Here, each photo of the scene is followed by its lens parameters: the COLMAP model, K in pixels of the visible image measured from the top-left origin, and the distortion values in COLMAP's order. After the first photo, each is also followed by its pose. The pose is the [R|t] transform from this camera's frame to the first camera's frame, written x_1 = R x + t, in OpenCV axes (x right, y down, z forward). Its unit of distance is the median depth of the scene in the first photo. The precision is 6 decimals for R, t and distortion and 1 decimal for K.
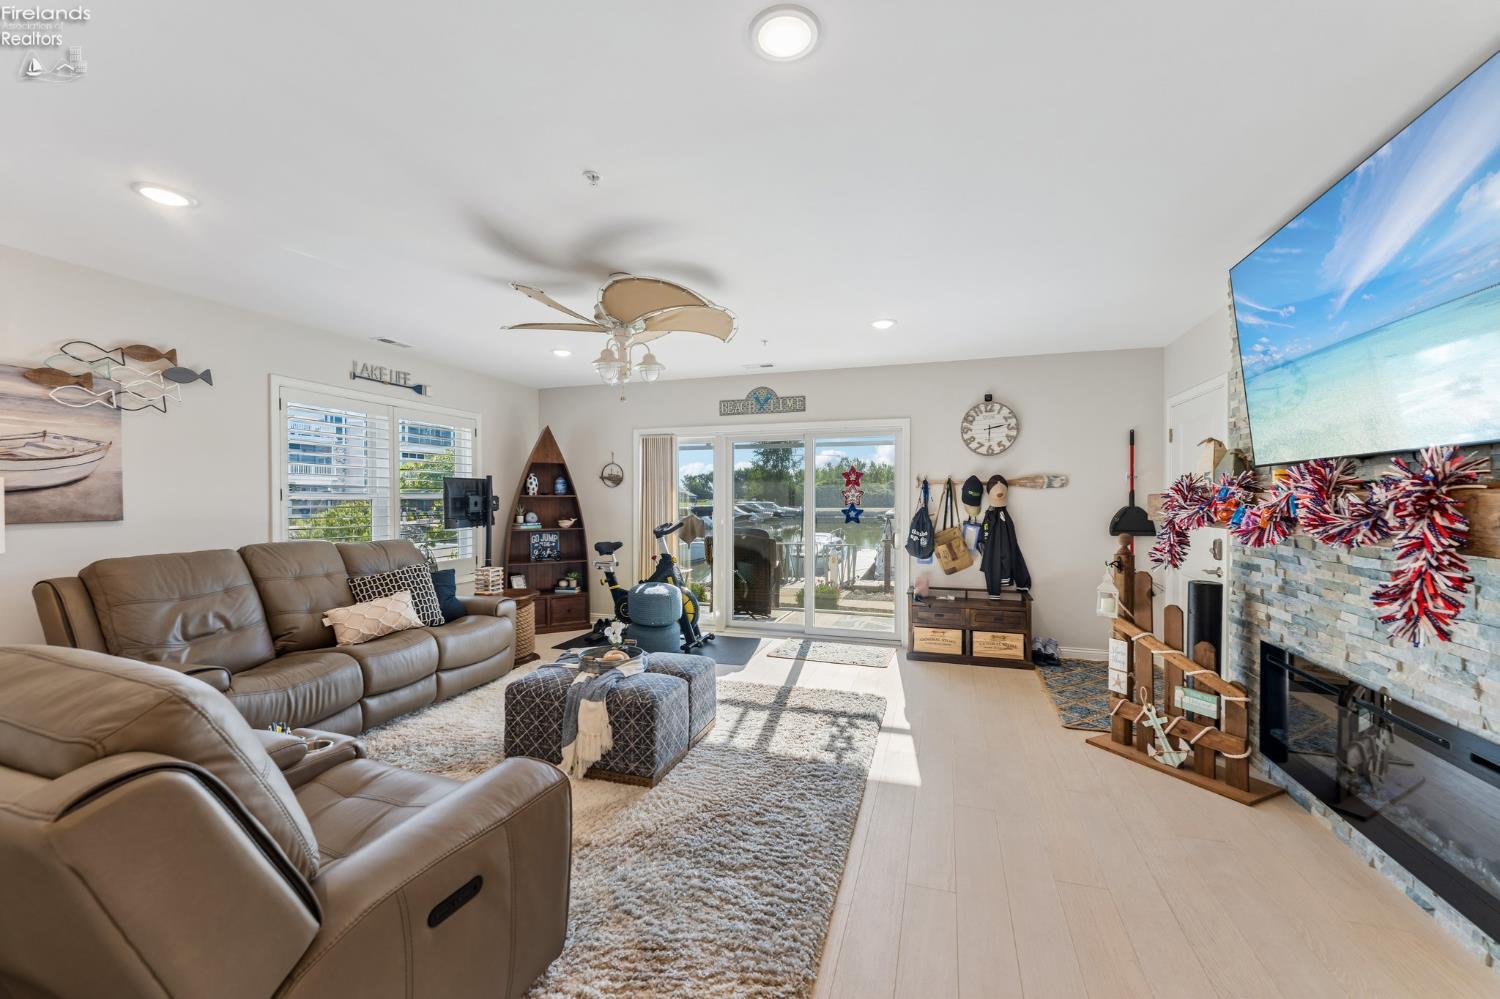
lens RADIAL K [[597.2, 0, 759.7], [0, 597.2, 504.0], [0, 0, 1]] dist [-0.007167, -0.000047]
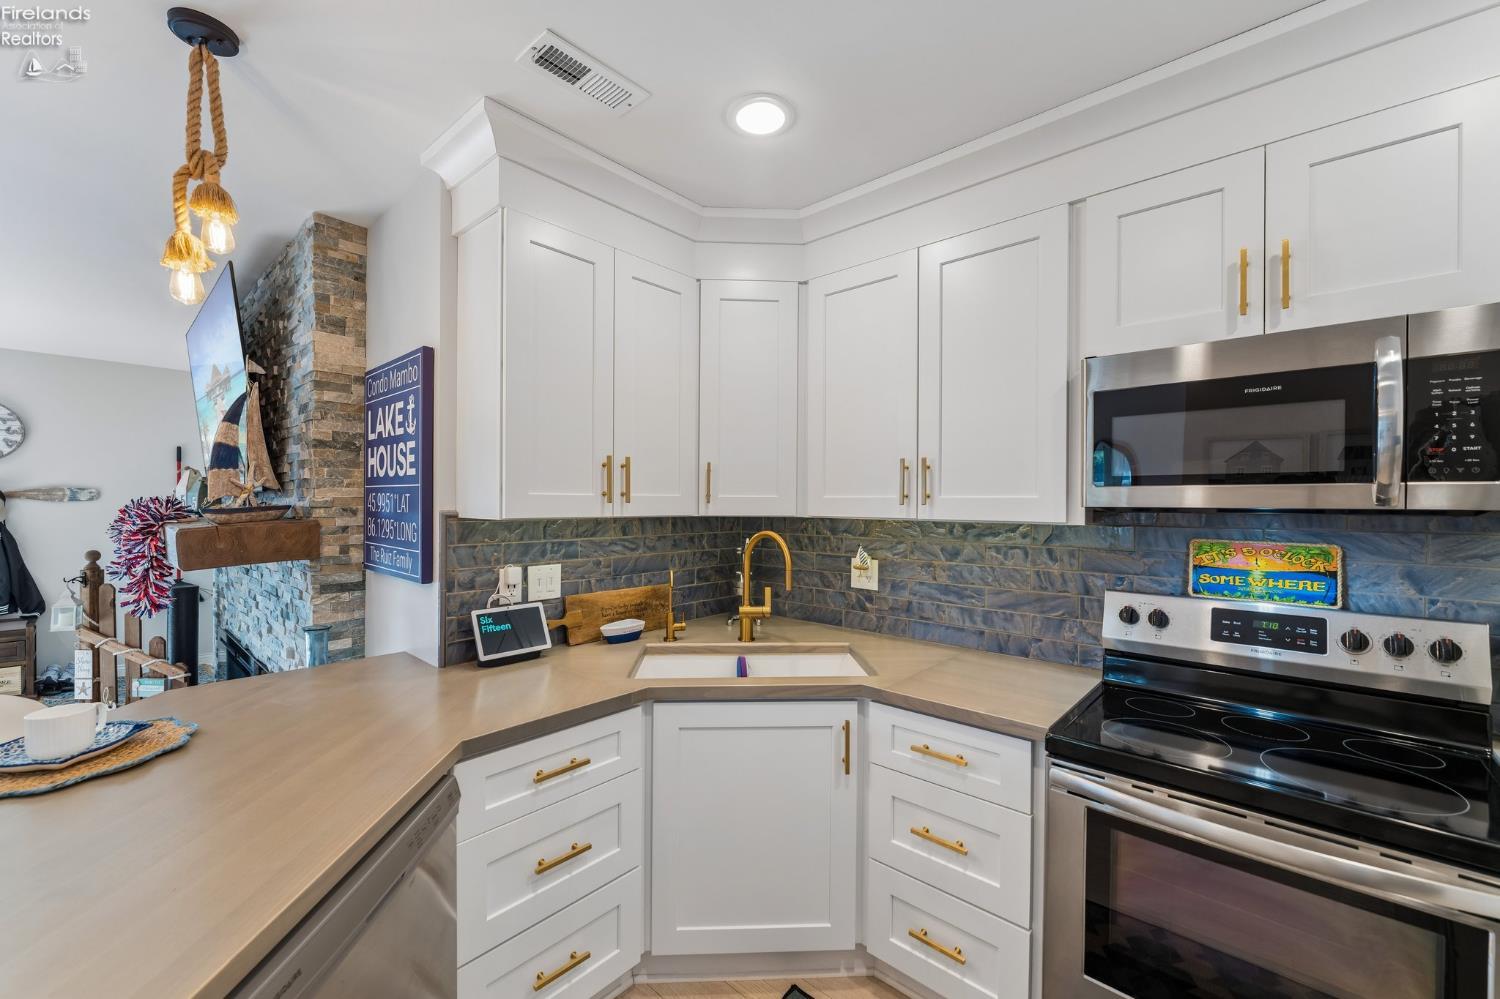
lens RADIAL K [[597.2, 0, 748.2], [0, 597.2, 499.2], [0, 0, 1]] dist [-0.007167, -0.000047]
pose [[0.409714, 0.006472, 0.912191, 0.081842], [0.002820, 0.999961, -0.008361, -0.020534], [-0.912210, 0.005998, 0.409680, -0.356443]]
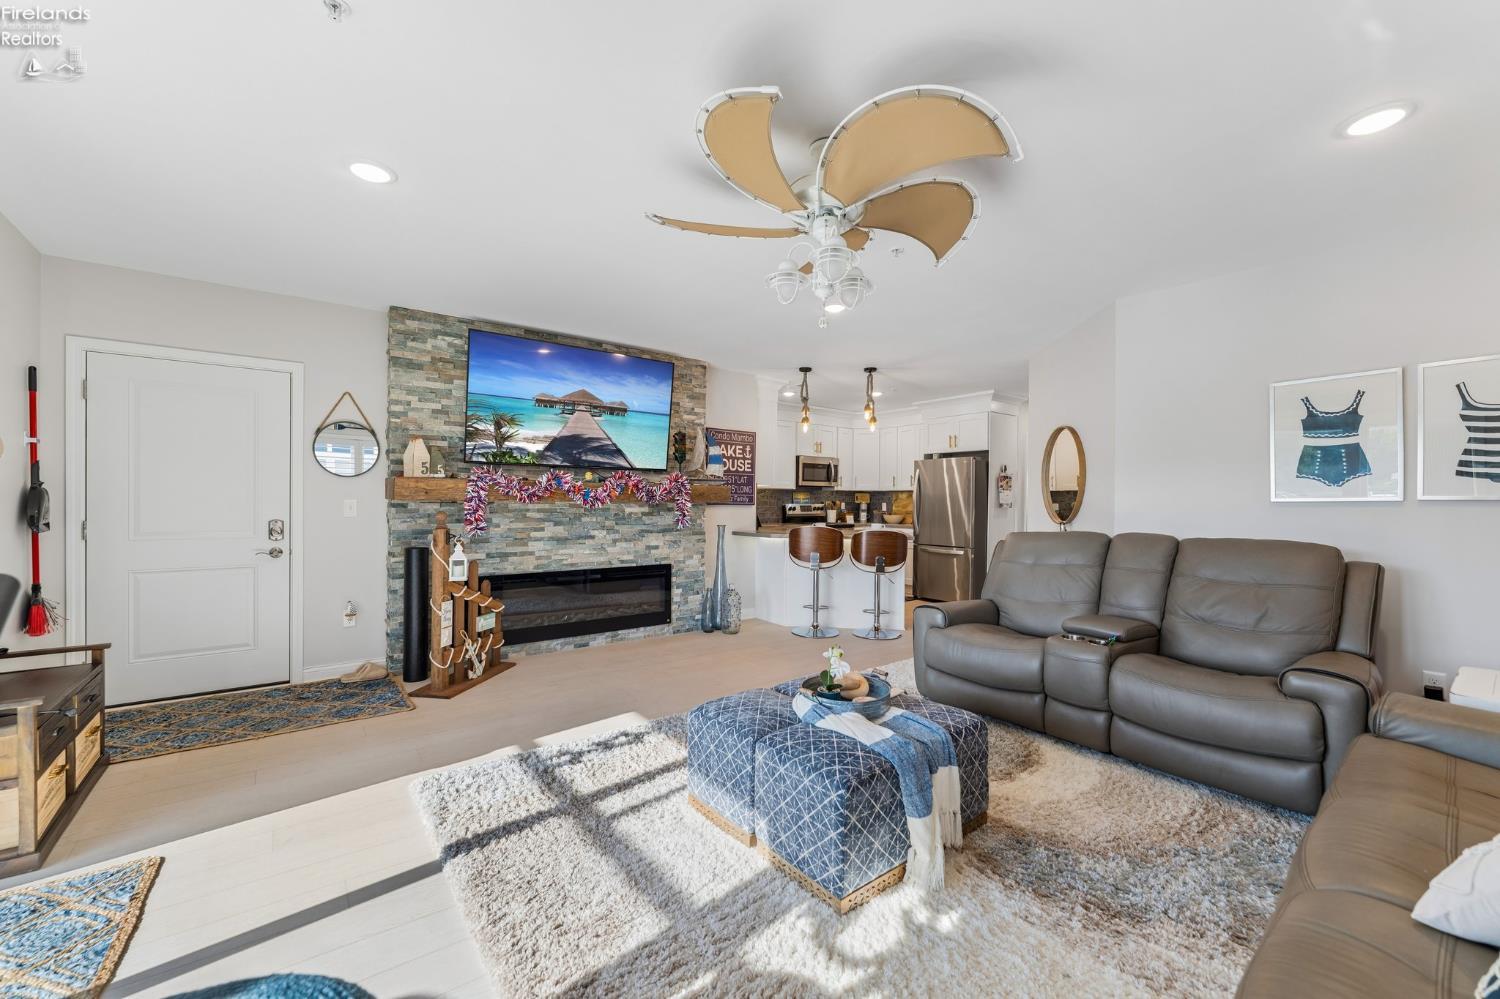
lens RADIAL K [[597.2, 0, 732.7], [0, 597.2, 500.2], [0, 0, 1]] dist [-0.007167, -0.000047]
pose [[-0.813322, -0.005951, 0.581784, -0.368061], [-0.002507, 0.999974, 0.006723, 0.013348], [-0.581809, 0.004010, -0.813316, 1.109542]]
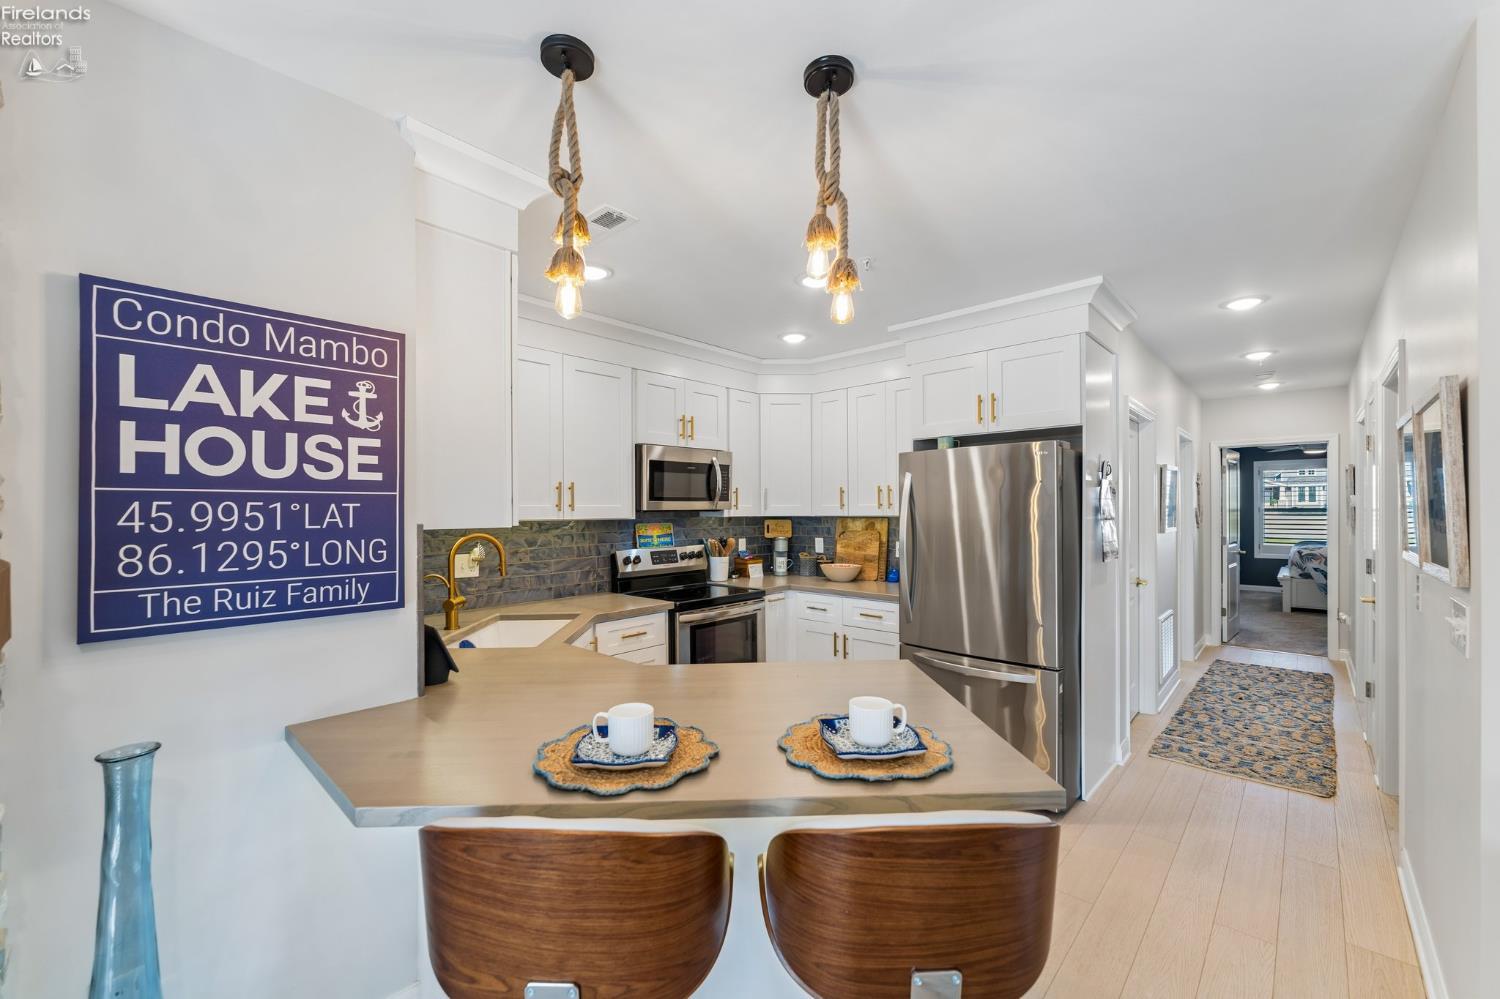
lens RADIAL K [[597.2, 0, 744.8], [0, 597.2, 505.1], [0, 0, 1]] dist [-0.007167, -0.000047]
pose [[-0.903290, 0.007707, 0.428961, 0.029283], [0.010381, 0.999939, 0.003895, -0.026757], [-0.428905, 0.007971, -0.903314, 0.237536]]
